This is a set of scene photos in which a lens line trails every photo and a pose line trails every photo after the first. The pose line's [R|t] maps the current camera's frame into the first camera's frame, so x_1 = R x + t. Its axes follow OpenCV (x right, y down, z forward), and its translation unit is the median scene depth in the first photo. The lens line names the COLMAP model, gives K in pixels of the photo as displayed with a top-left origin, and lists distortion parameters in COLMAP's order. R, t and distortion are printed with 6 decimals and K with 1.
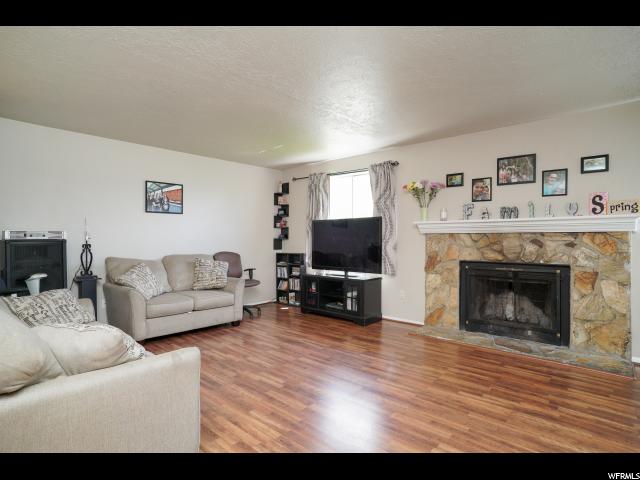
lens RADIAL K [[337.9, 0, 316.6], [0, 337.9, 240.3], [0, 0, 1]] dist [-0.084392, 0.048146]
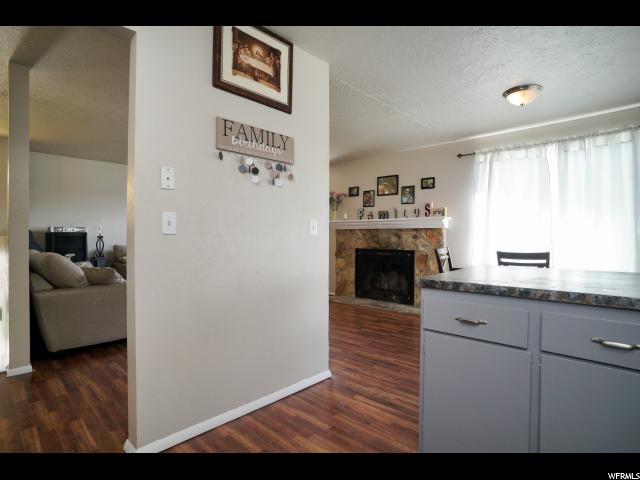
lens RADIAL K [[337.9, 0, 316.6], [0, 337.9, 240.3], [0, 0, 1]] dist [-0.084392, 0.048146]
pose [[0.999721, 0.003916, -0.023293, 0.322676], [-0.003743, 0.999965, 0.007478, 0.016956], [0.023321, -0.007389, 0.999701, -0.477078]]
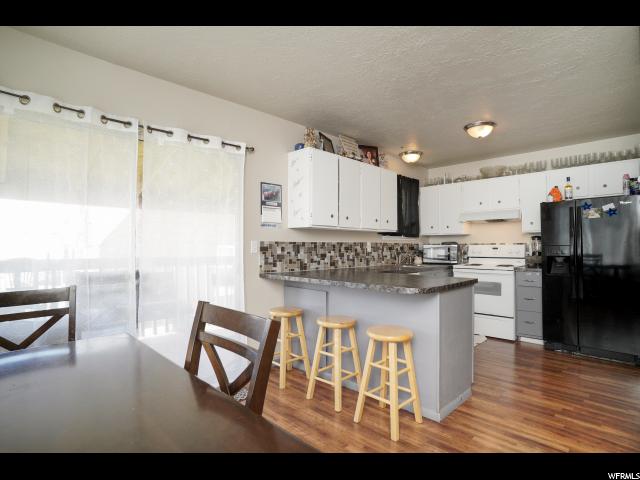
lens RADIAL K [[337.9, 0, 316.6], [0, 337.9, 240.3], [0, 0, 1]] dist [-0.084392, 0.048146]
pose [[-0.998479, 0.005023, 0.054913, 0.736533], [0.004128, 0.999857, -0.016409, -0.005291], [-0.054988, -0.016158, -0.998356, 0.658791]]
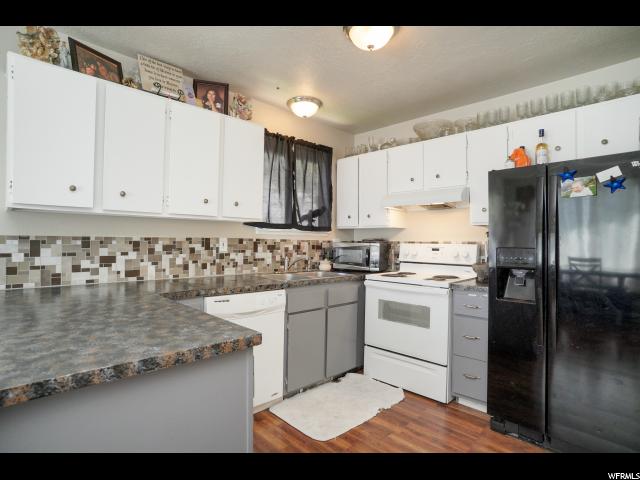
lens RADIAL K [[337.9, 0, 316.6], [0, 337.9, 240.3], [0, 0, 1]] dist [-0.084392, 0.048146]
pose [[-0.998058, -0.007099, 0.061880, 0.371773], [-0.007141, 0.999974, -0.000461, -0.012307], [-0.061875, -0.000902, -0.998083, 0.212345]]
